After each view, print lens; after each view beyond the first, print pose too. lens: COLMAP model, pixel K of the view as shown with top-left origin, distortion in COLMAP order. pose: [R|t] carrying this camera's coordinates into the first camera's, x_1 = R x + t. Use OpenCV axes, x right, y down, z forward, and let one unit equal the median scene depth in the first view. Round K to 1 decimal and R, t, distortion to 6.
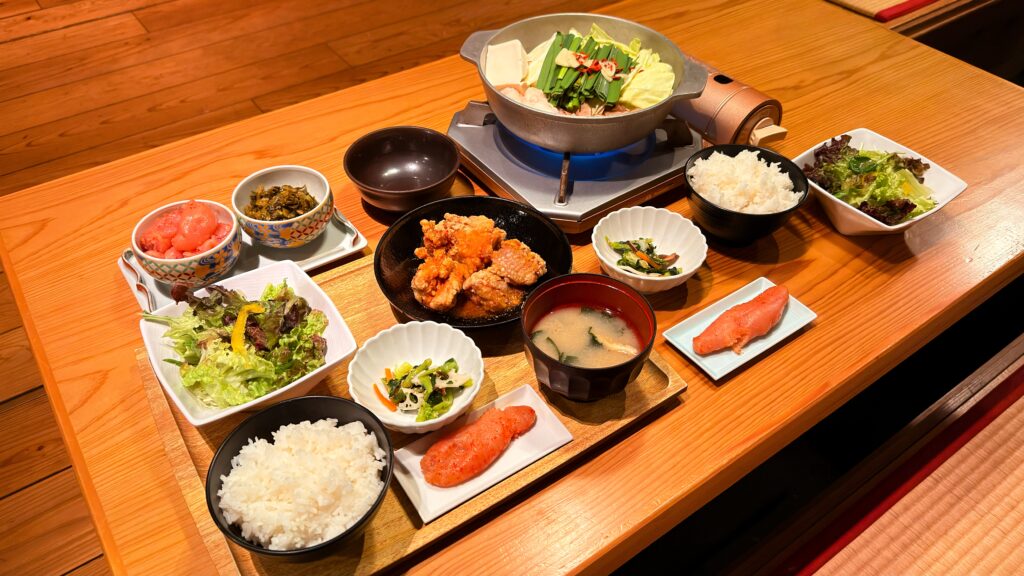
lens RADIAL K [[763.3, 0, 512.0], [0, 763.3, 288.0], [0, 0, 1]] dist [0.002569, 0.000337]
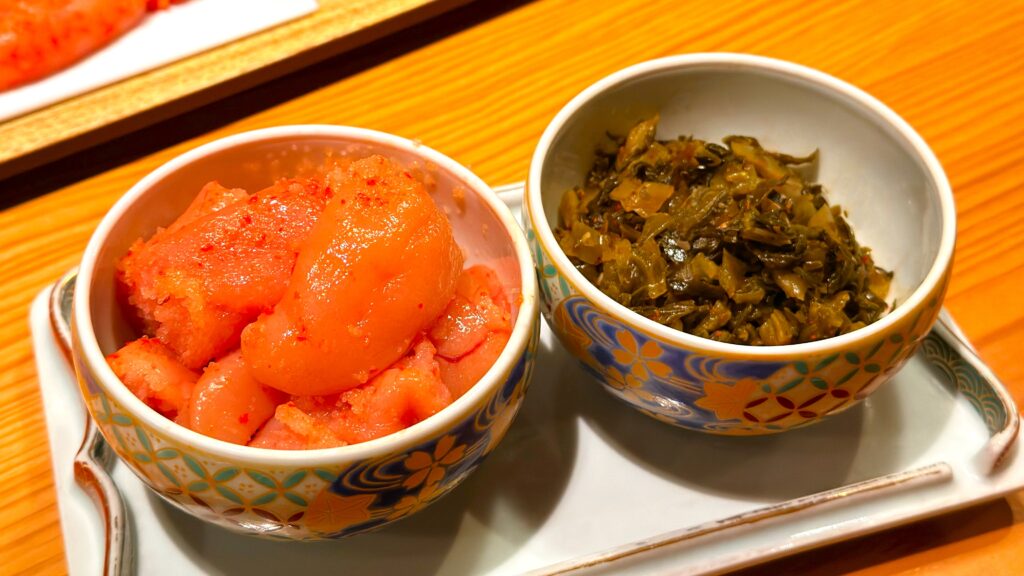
lens RADIAL K [[763.3, 0, 512.0], [0, 763.3, 288.0], [0, 0, 1]] dist [0.002569, 0.000337]
pose [[0.940505, 0.300094, -0.159353, -0.318781], [-0.252822, 0.931403, 0.261858, -0.138236], [0.227004, -0.205991, 0.951860, 0.756803]]
